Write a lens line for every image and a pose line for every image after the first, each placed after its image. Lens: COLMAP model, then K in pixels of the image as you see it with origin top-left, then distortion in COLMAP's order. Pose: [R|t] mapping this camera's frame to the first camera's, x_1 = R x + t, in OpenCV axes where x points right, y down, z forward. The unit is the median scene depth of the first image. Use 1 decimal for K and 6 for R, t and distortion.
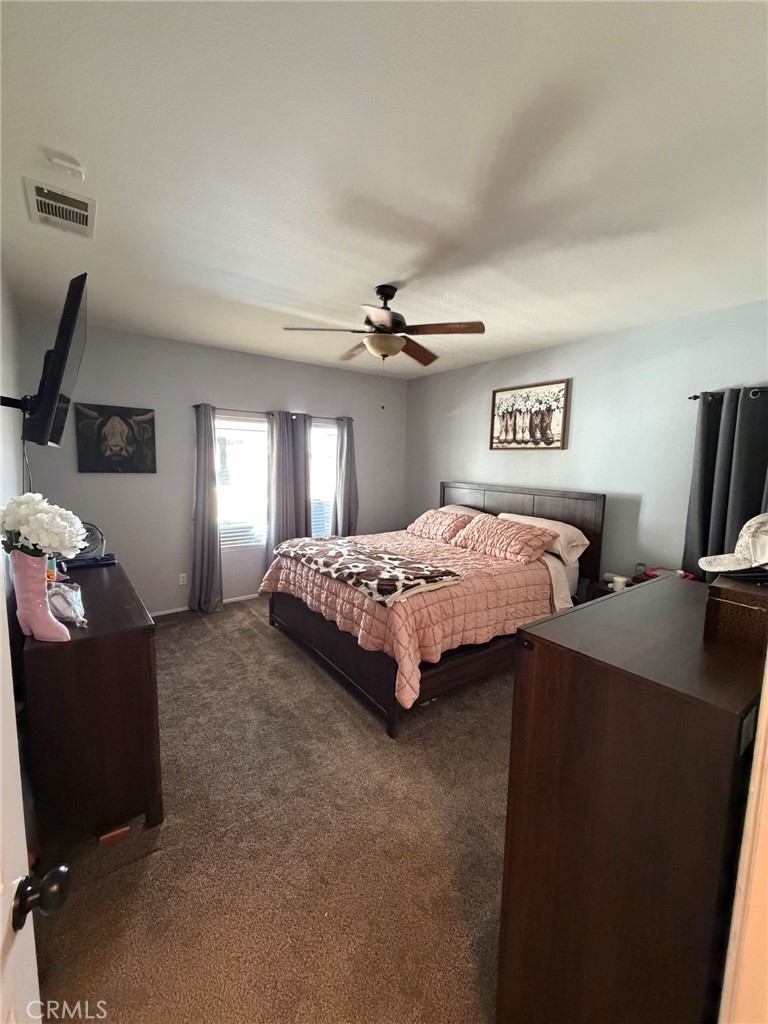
lens RADIAL K [[409.3, 0, 386.6], [0, 409.3, 509.2], [0, 0, 1]] dist [0.002954, -0.000315]
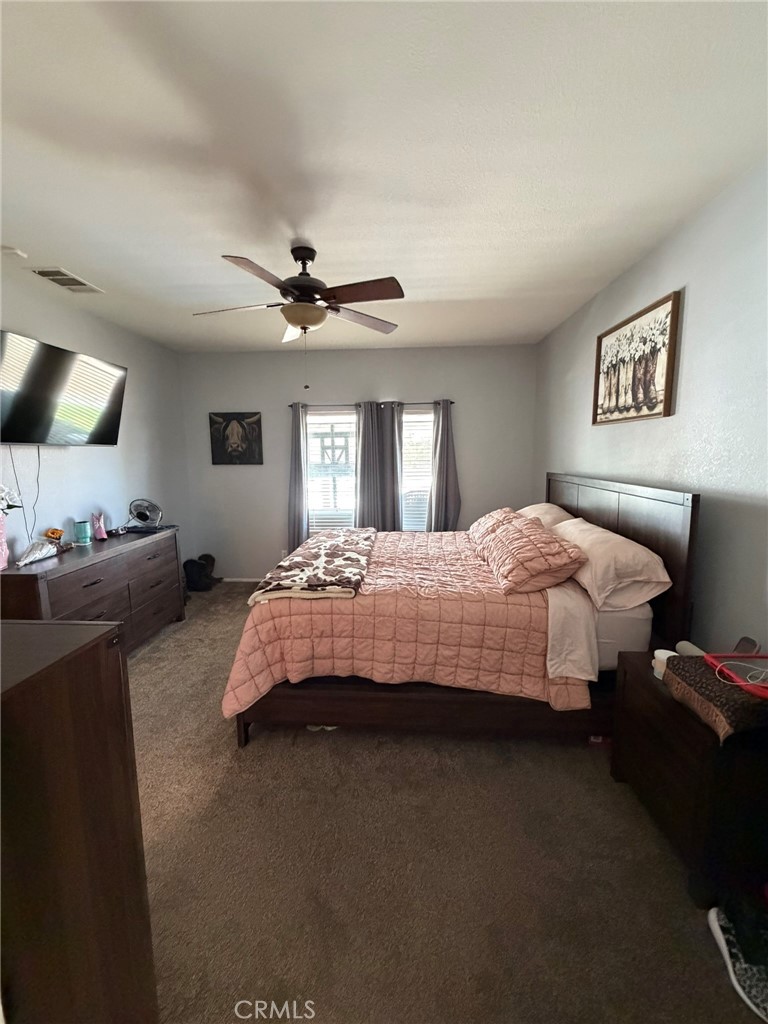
lens RADIAL K [[409.3, 0, 383.9], [0, 409.3, 508.7], [0, 0, 1]] dist [0.002954, -0.000315]
pose [[0.771281, 0.057039, -0.633934, 0.479974], [-0.045097, 0.998371, 0.034962, -0.015472], [0.634895, 0.001623, 0.772597, 0.282861]]
